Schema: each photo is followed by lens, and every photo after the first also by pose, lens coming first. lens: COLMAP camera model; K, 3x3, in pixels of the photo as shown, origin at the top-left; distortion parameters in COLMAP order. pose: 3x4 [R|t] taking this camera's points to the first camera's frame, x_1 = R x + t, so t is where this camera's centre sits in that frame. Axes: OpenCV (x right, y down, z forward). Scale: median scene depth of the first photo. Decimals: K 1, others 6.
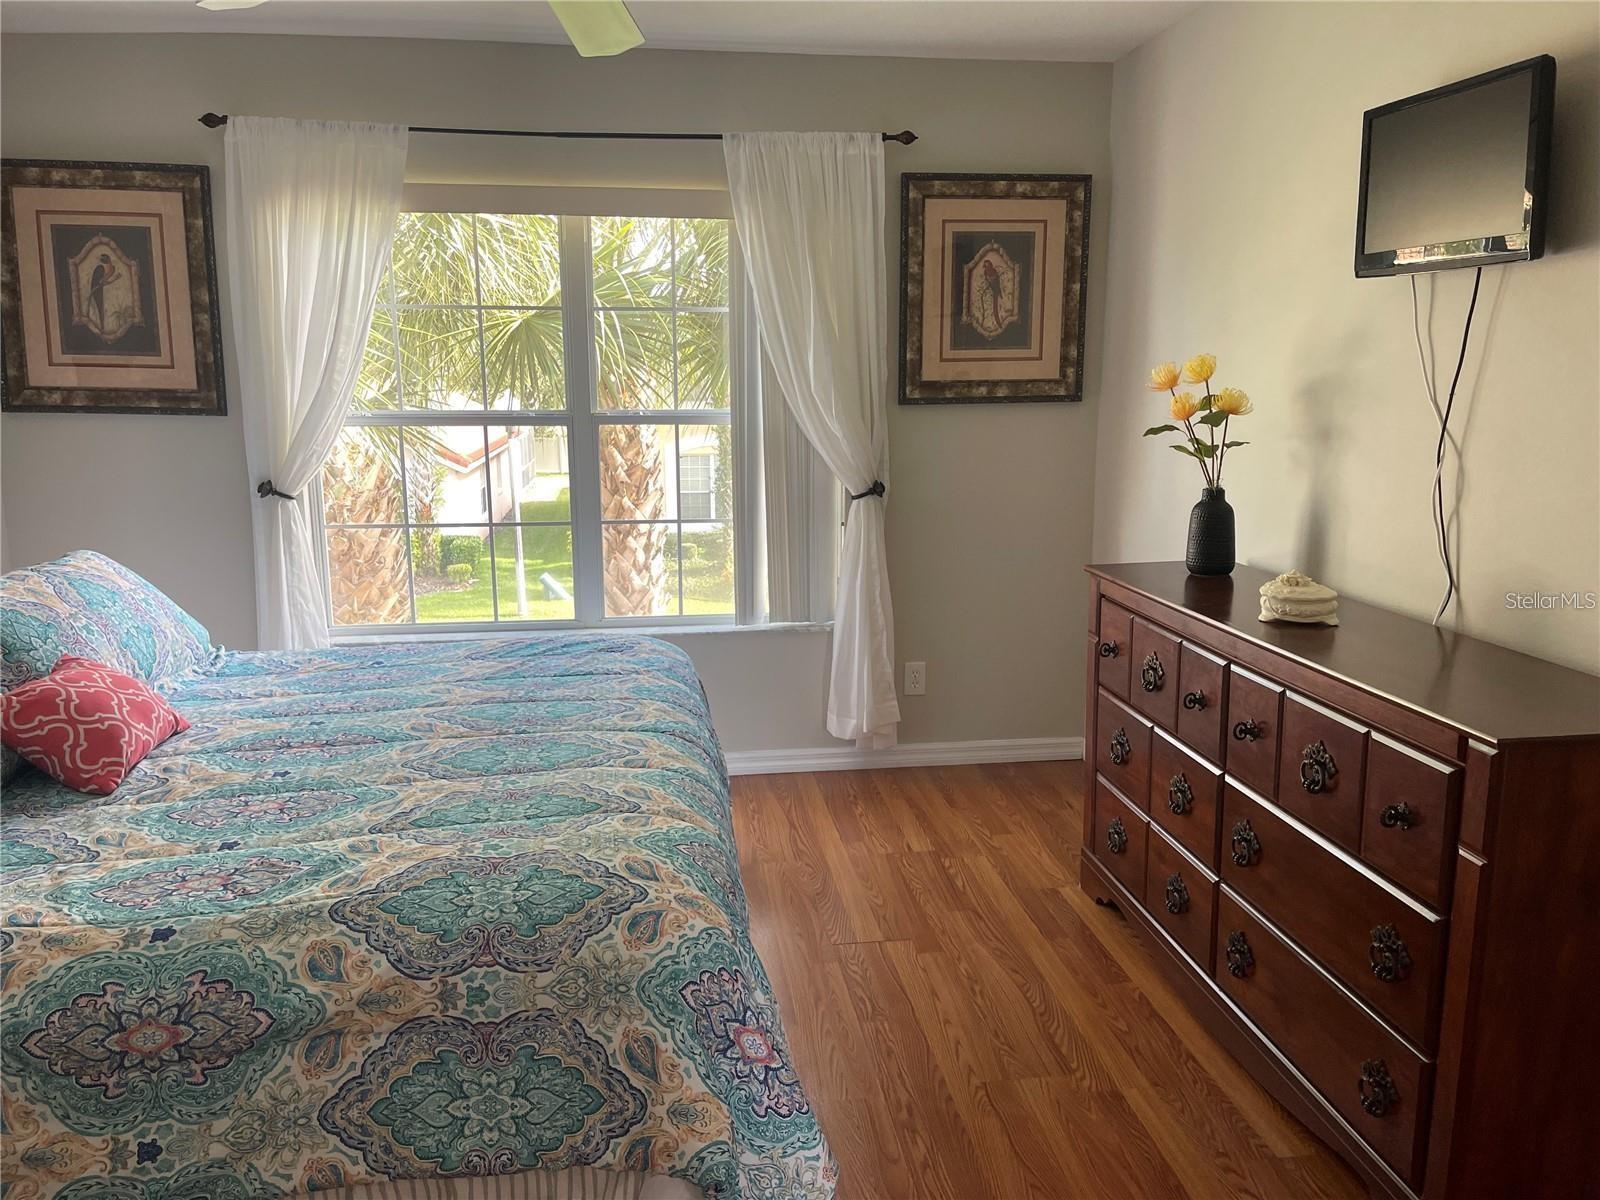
lens RADIAL K [[1212.3, 0, 803.0], [0, 1212.3, 606.1], [0, 0, 1]] dist [0.075907, -0.105767]
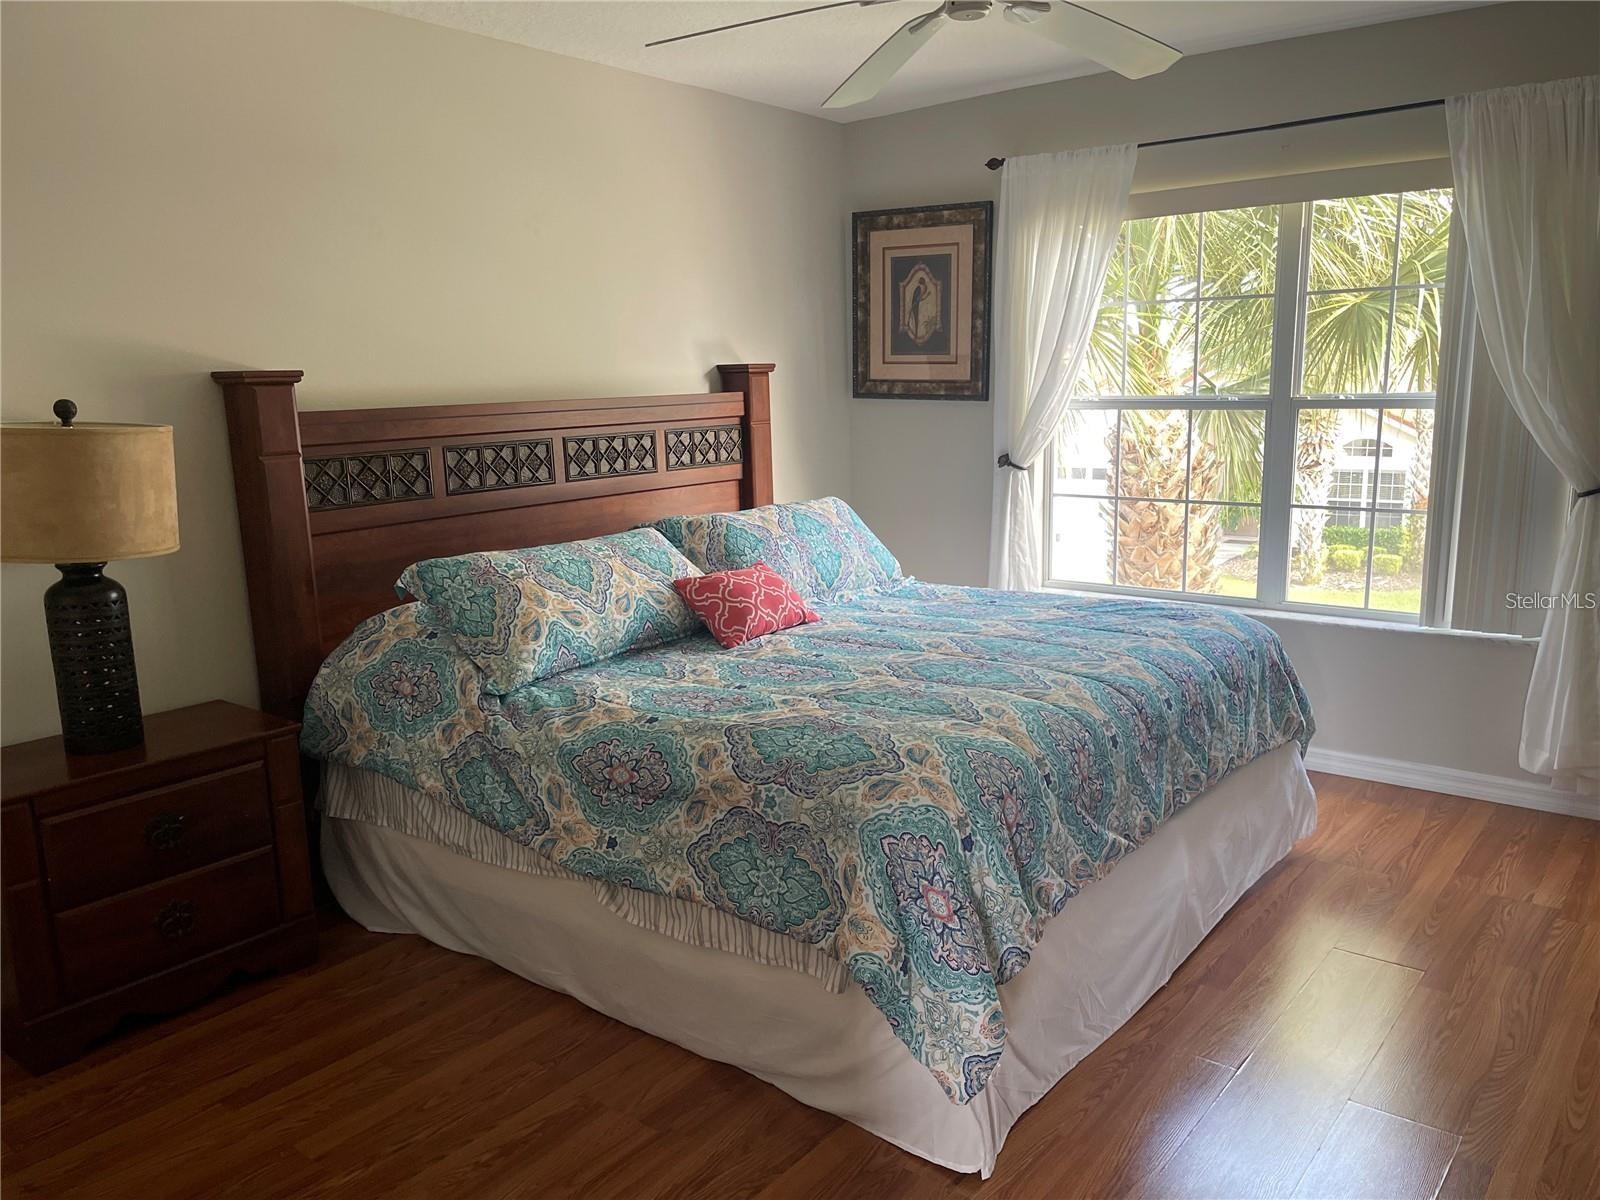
lens RADIAL K [[1212.3, 0, 803.0], [0, 1212.3, 606.1], [0, 0, 1]] dist [0.075907, -0.105767]
pose [[0.689524, 0.124145, -0.713544, 0.614464], [-0.117005, 0.991353, 0.059413, 0.000817], [0.714750, 0.042522, 0.698087, 0.019437]]
